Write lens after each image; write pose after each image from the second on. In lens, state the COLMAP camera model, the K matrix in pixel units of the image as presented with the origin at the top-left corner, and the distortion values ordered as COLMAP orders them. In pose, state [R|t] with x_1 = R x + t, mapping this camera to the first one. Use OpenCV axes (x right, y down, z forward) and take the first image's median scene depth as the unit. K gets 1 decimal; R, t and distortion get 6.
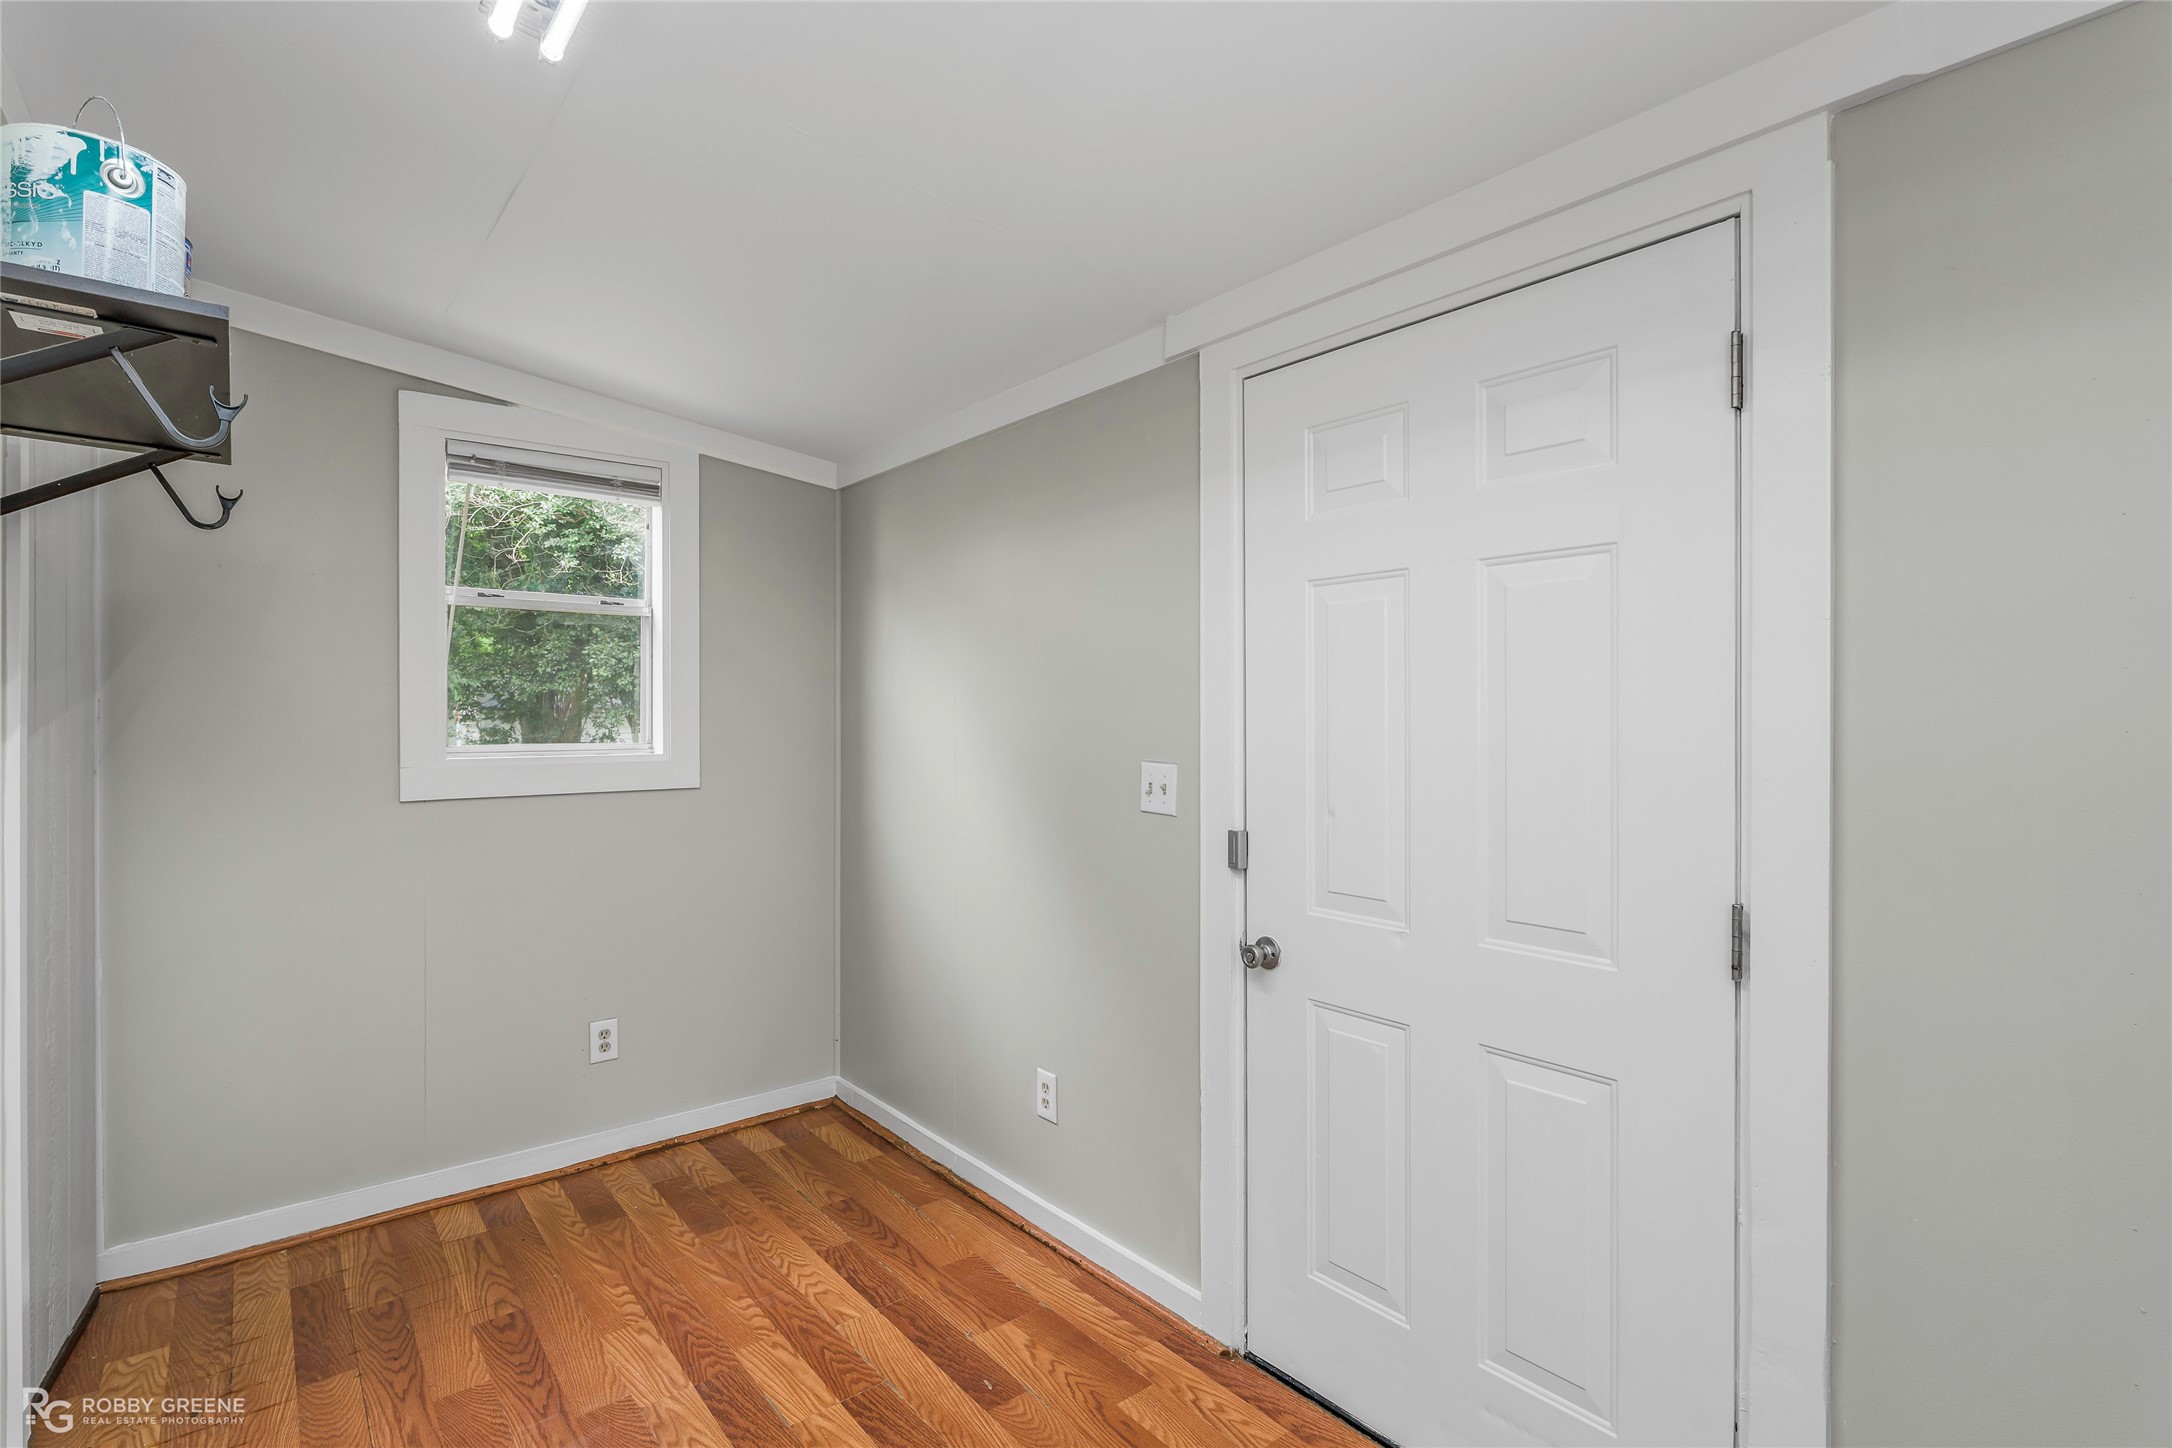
lens RADIAL K [[1029.8, 0, 1078.2], [0, 1029.8, 720.6], [0, 0, 1]] dist [0.000563, -0.000303]
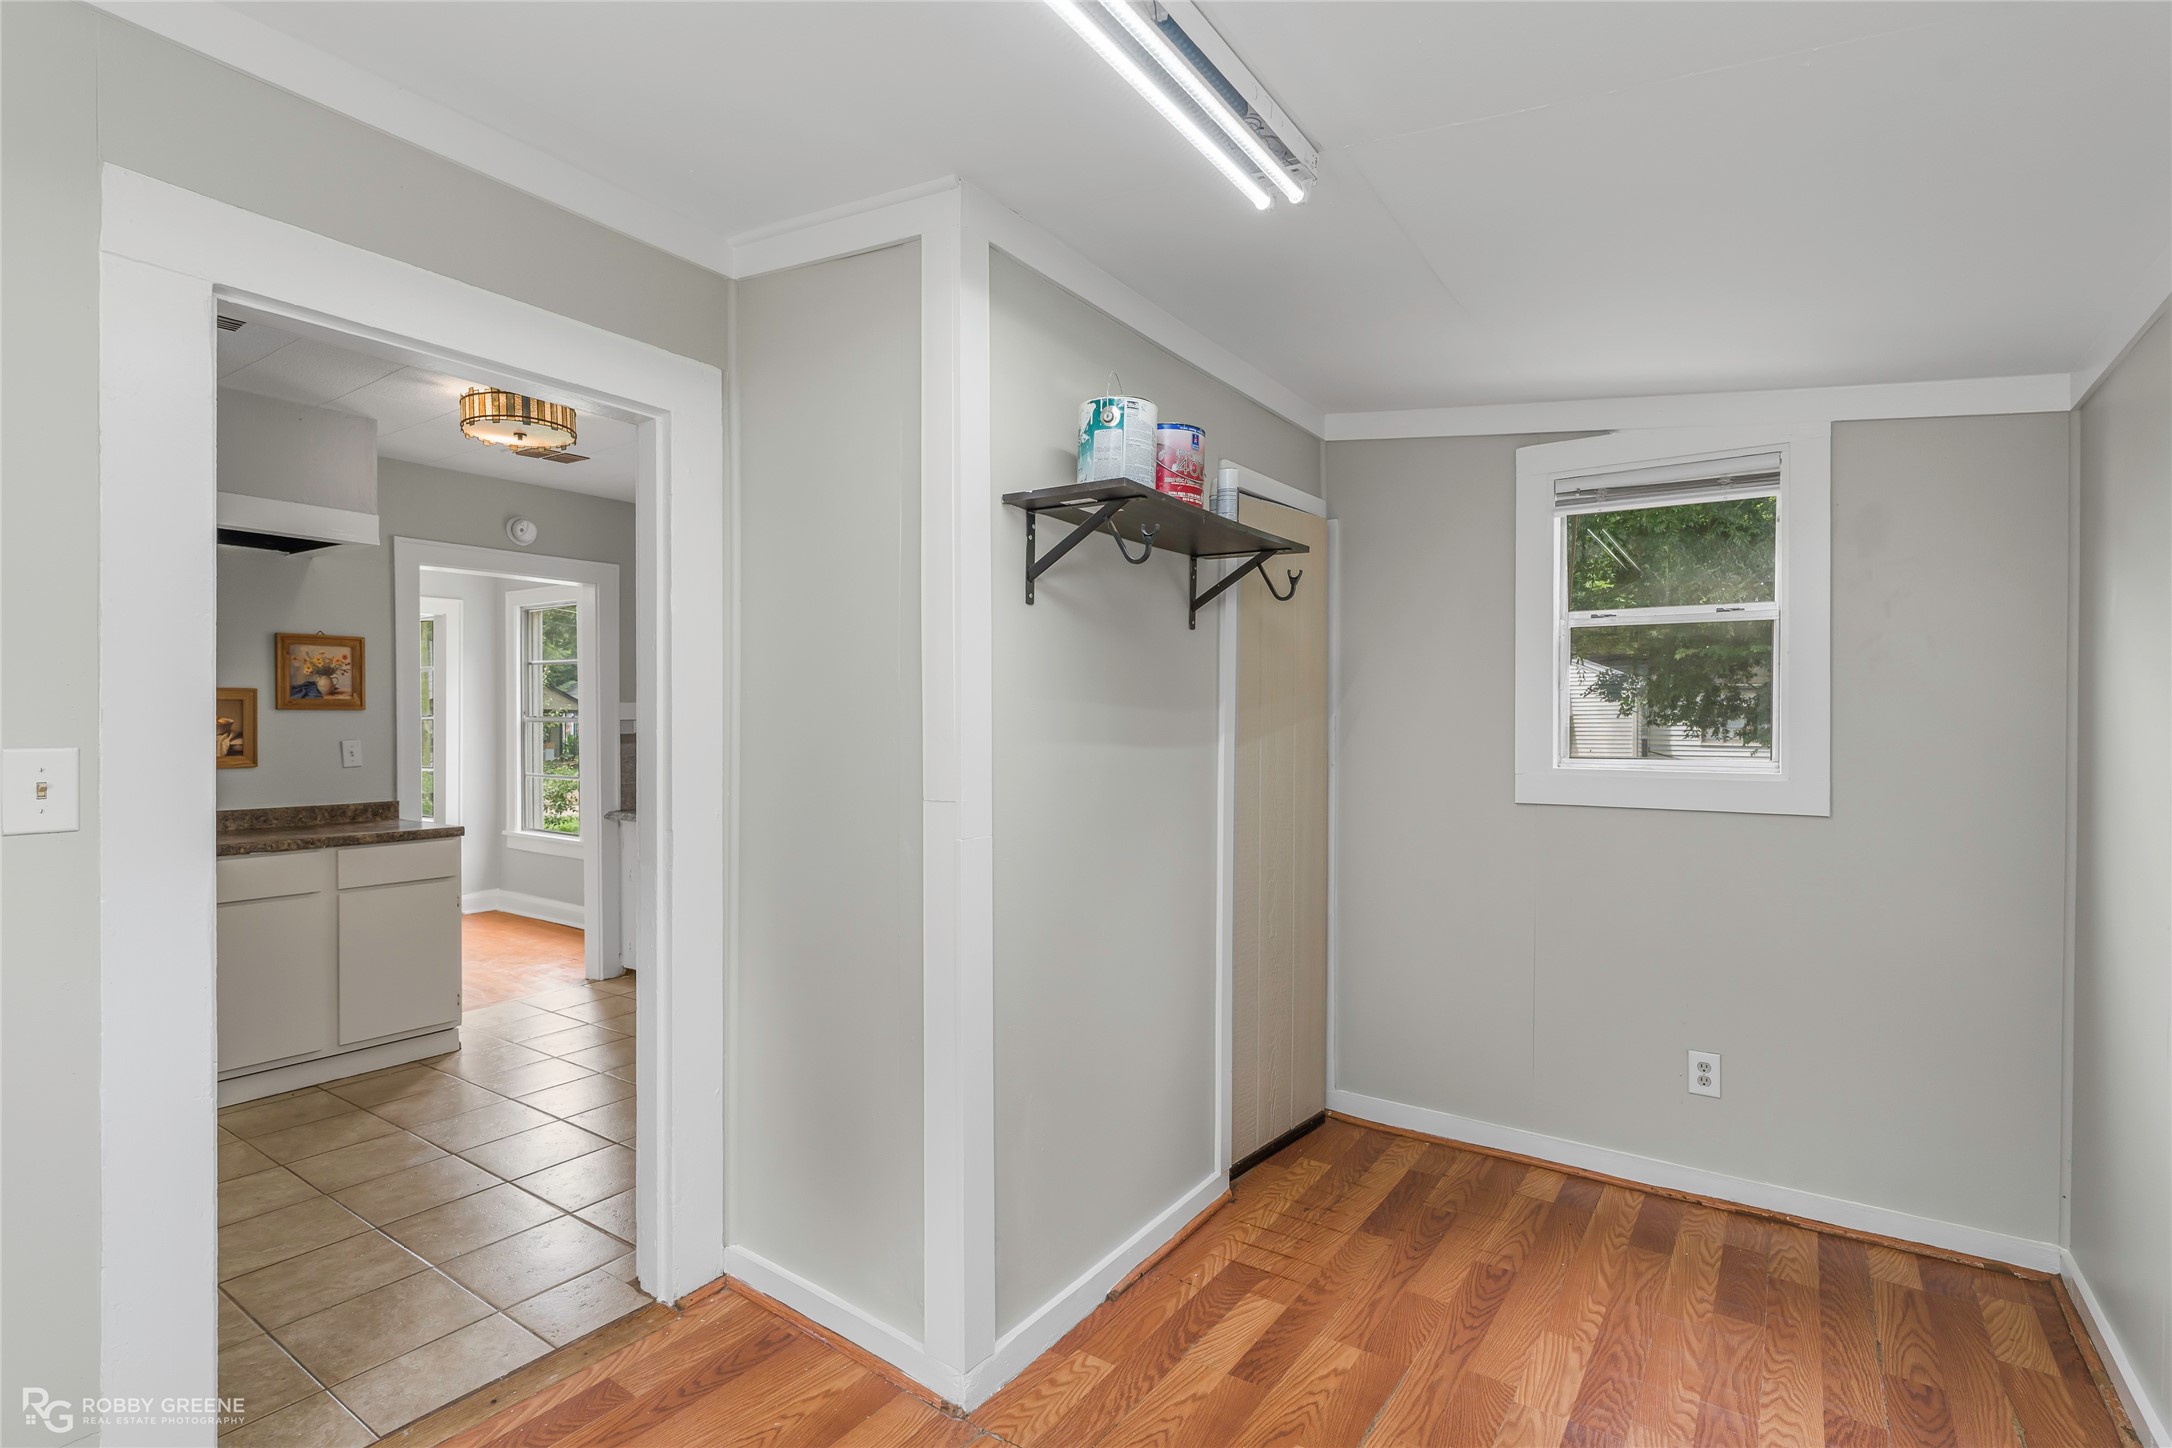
lens RADIAL K [[1029.8, 0, 1098.7], [0, 1029.8, 725.7], [0, 0, 1]] dist [0.000563, -0.000303]
pose [[0.284882, 0.005257, -0.958548, 0.359702], [-0.011515, 0.999932, 0.002061, -0.005375], [0.958494, 0.010450, 0.284923, 0.244508]]
